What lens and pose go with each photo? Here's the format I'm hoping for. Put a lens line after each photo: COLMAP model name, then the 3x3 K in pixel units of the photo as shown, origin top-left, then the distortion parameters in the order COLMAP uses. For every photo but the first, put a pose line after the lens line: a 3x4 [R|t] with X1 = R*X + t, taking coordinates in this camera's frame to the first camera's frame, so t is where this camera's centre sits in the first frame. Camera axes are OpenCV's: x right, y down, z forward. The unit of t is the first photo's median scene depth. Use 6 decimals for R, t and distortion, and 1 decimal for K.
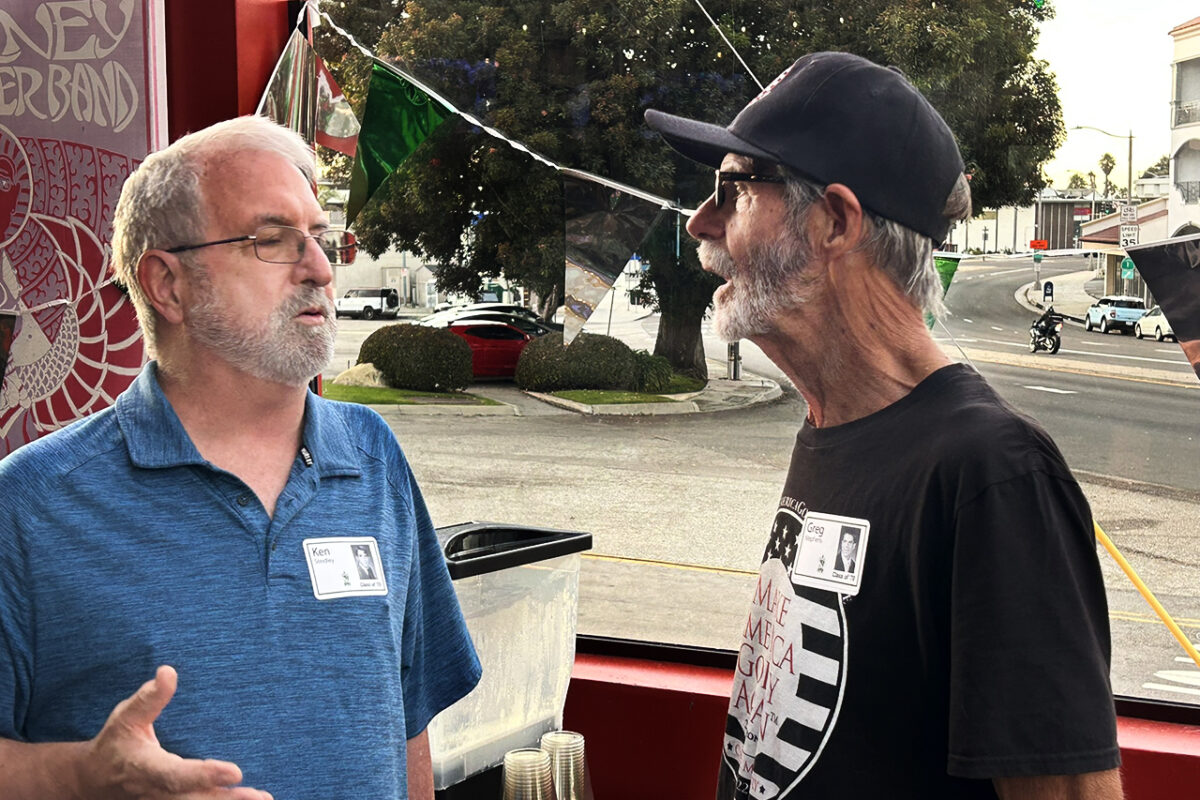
lens RADIAL K [[1688.9, 0, 600.0], [0, 1688.9, 400.5], [0, 0, 1]] dist [0.001768, 0.000000]
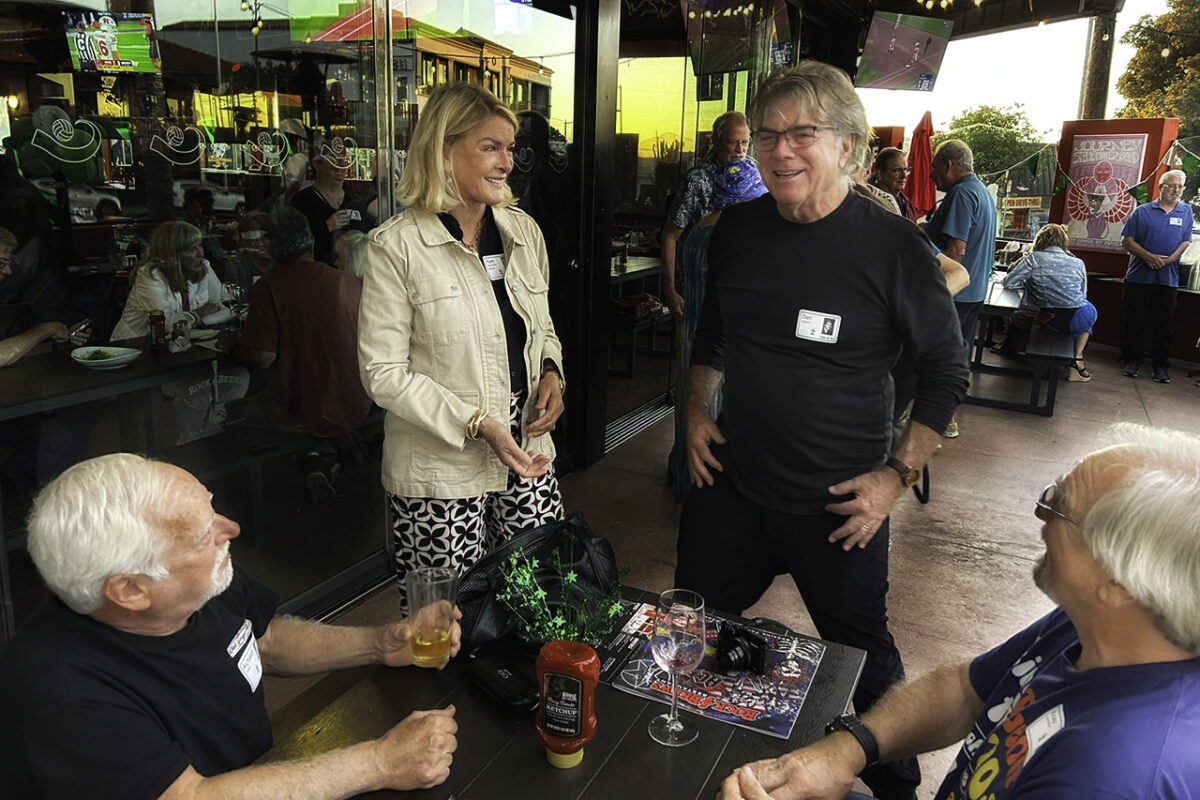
lens RADIAL K [[909.1, 0, 599.9], [0, 909.1, 398.5], [0, 0, 1]] dist [-0.001500, -0.000692]
pose [[0.796424, 0.168284, -0.580852, 0.196231], [-0.079572, 0.981312, 0.175202, 0.222790], [0.599480, -0.093316, 0.794931, -2.566519]]
